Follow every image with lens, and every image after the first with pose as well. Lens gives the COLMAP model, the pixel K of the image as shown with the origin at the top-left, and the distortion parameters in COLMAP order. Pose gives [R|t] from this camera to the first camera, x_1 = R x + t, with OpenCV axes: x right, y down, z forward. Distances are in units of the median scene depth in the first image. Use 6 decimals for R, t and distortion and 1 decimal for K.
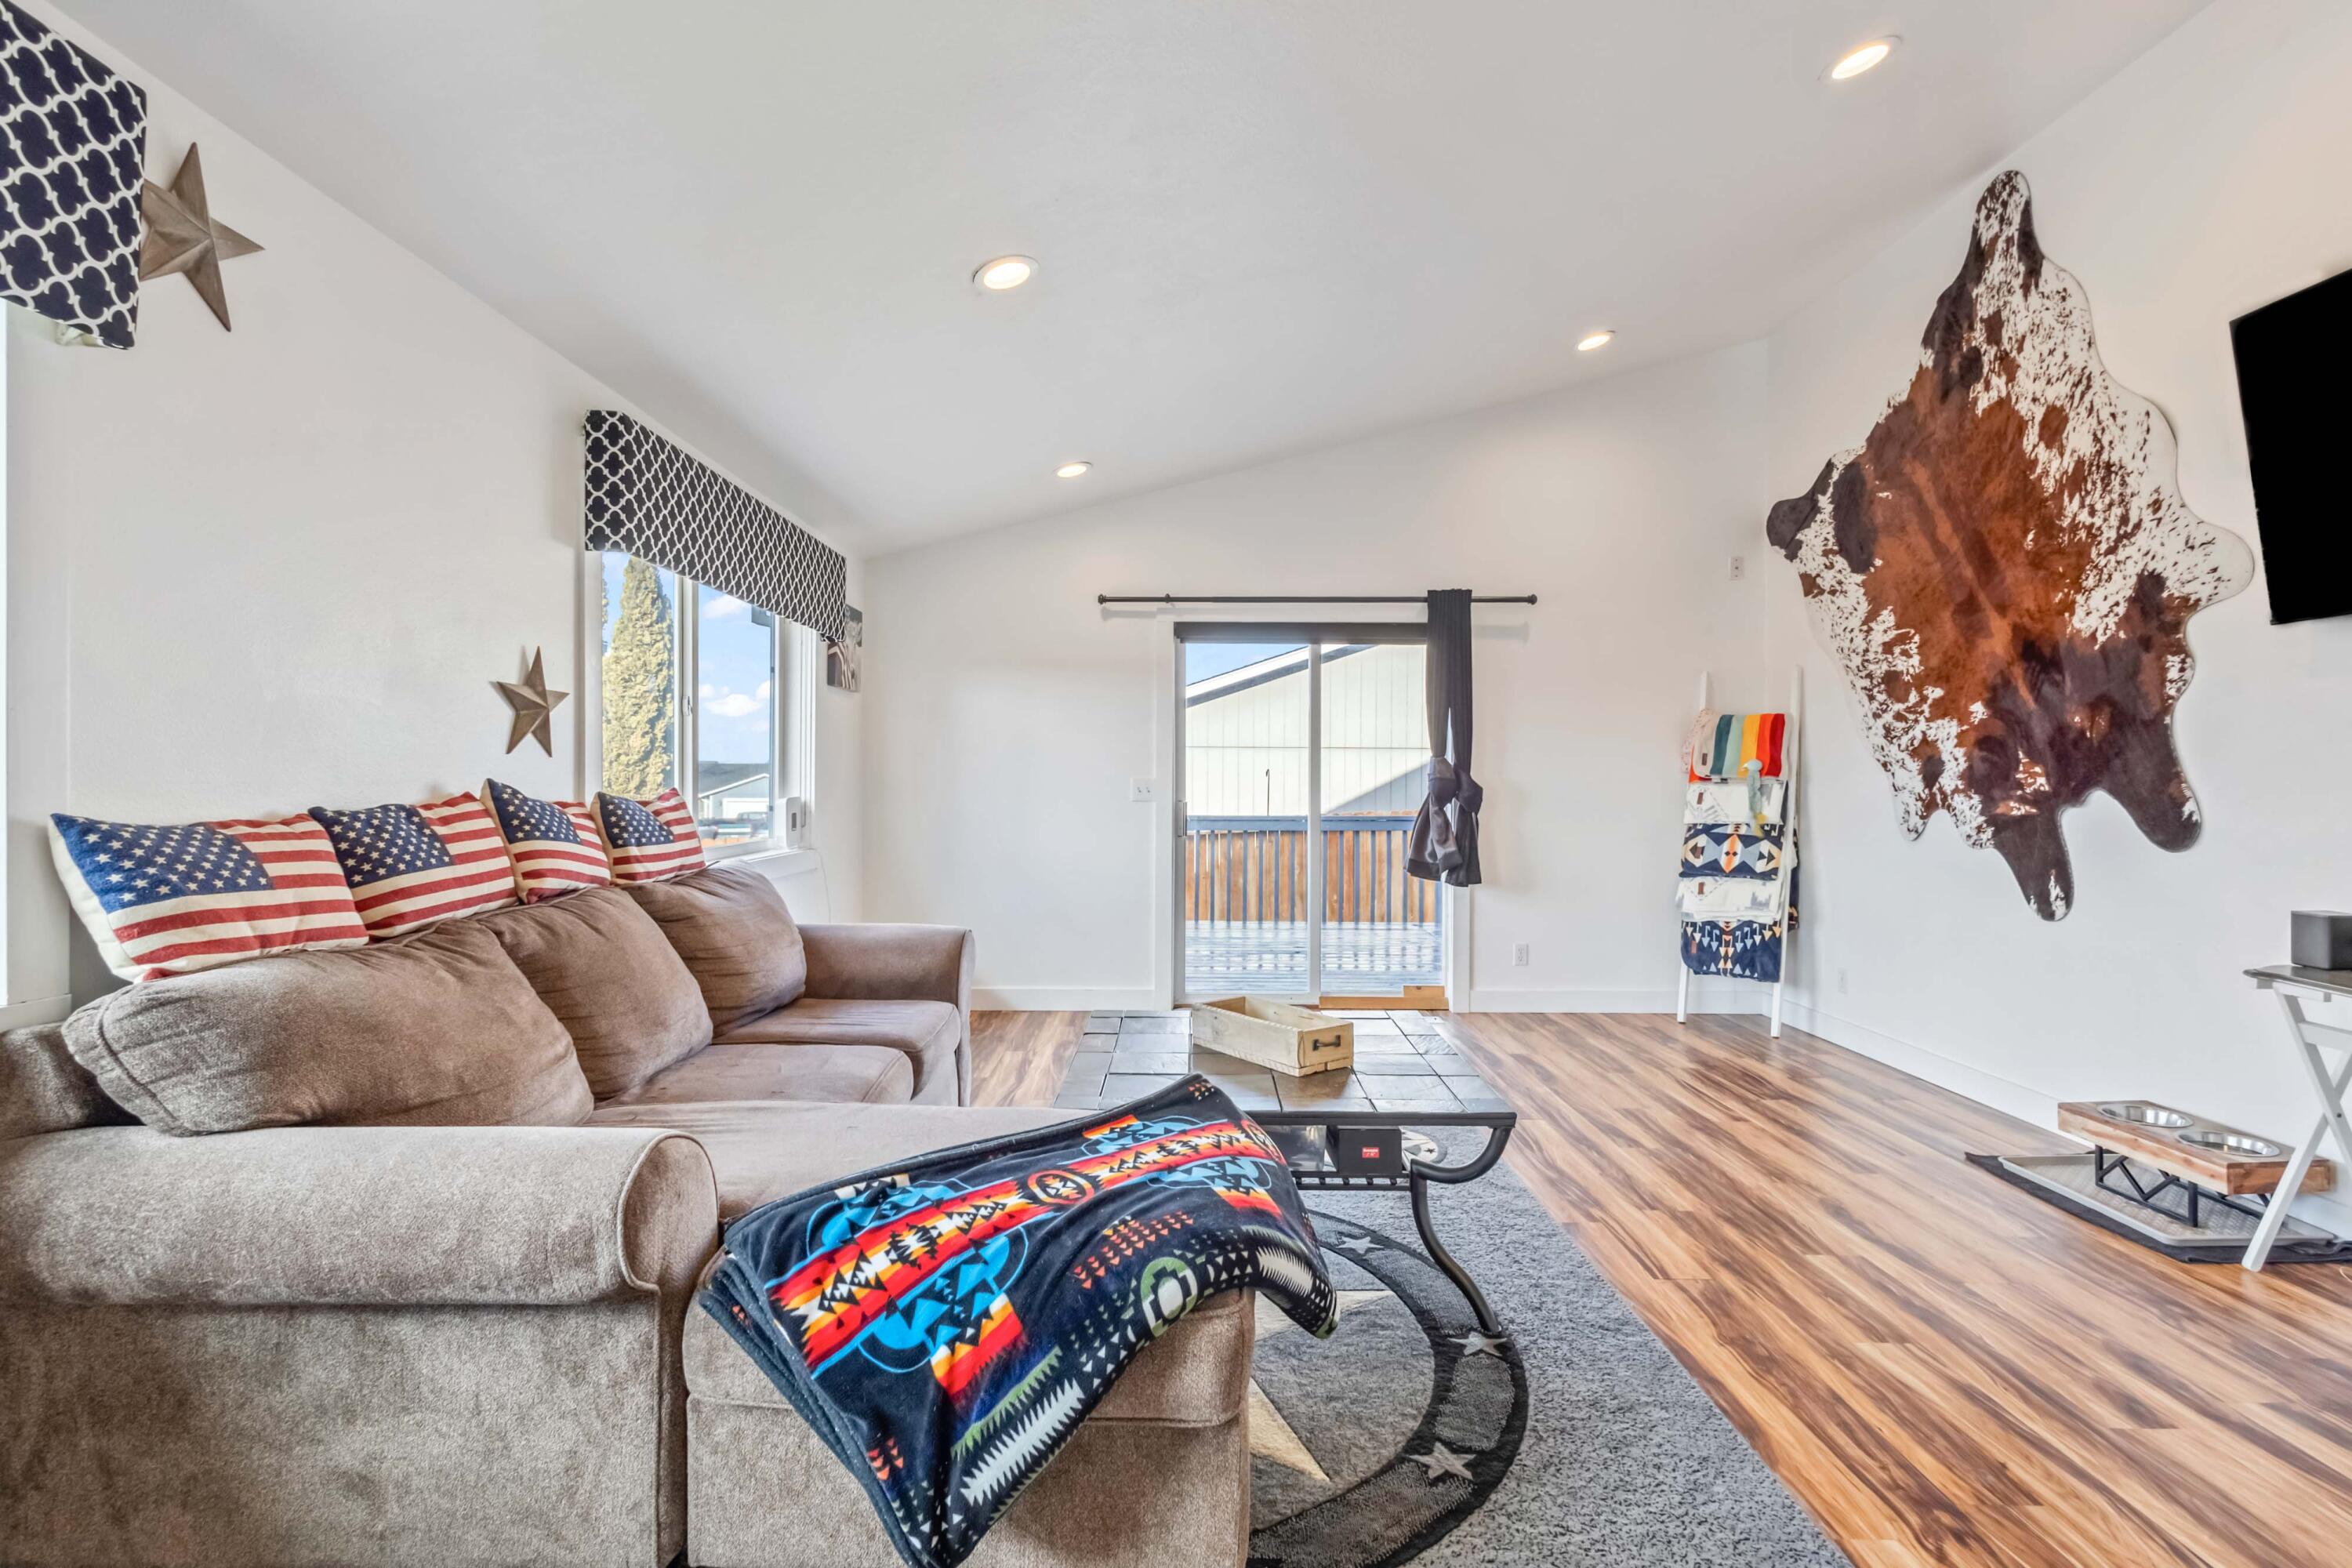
lens RADIAL K [[1077.6, 0, 1175.3], [0, 1077.6, 772.0], [0, 0, 1]] dist [0.007540, -0.001948]
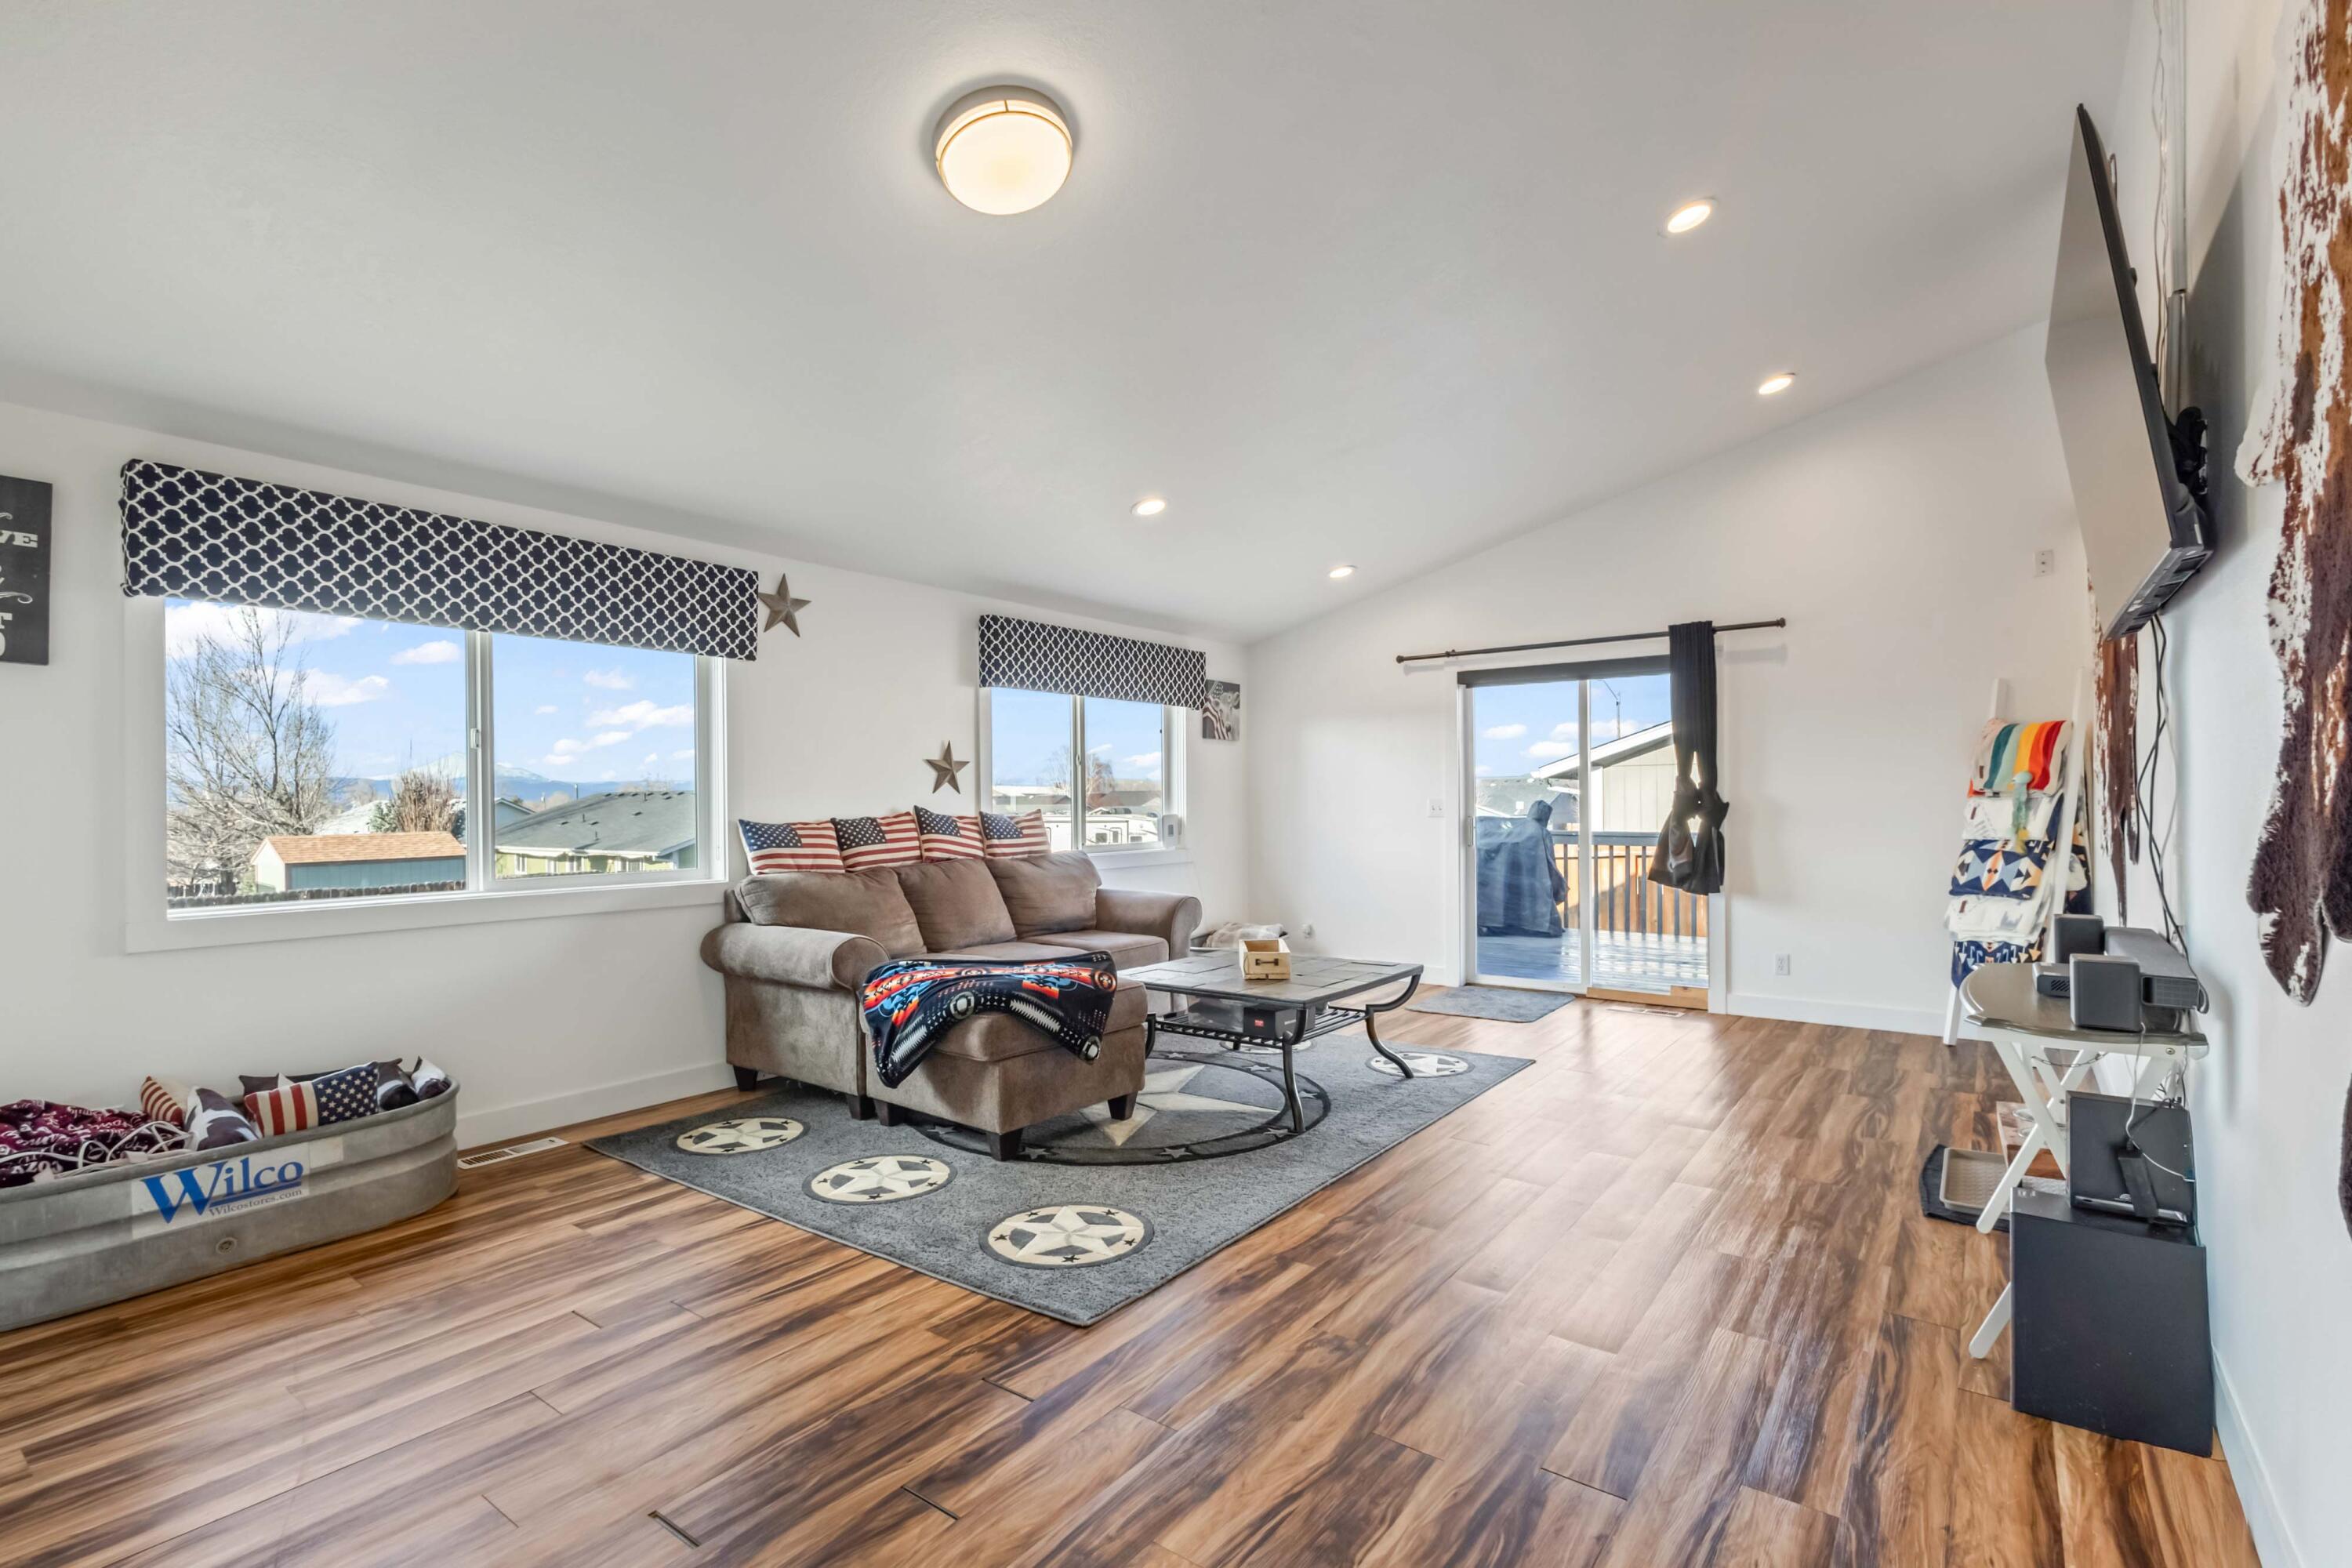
lens RADIAL K [[1077.6, 0, 1168.7], [0, 1077.6, 788.8], [0, 0, 1]] dist [0.007540, -0.001948]
pose [[0.799018, -0.017399, -0.601055, 0.892186], [0.015712, 0.999844, -0.008056, -0.001399], [0.601102, -0.003007, 0.799167, -0.351117]]
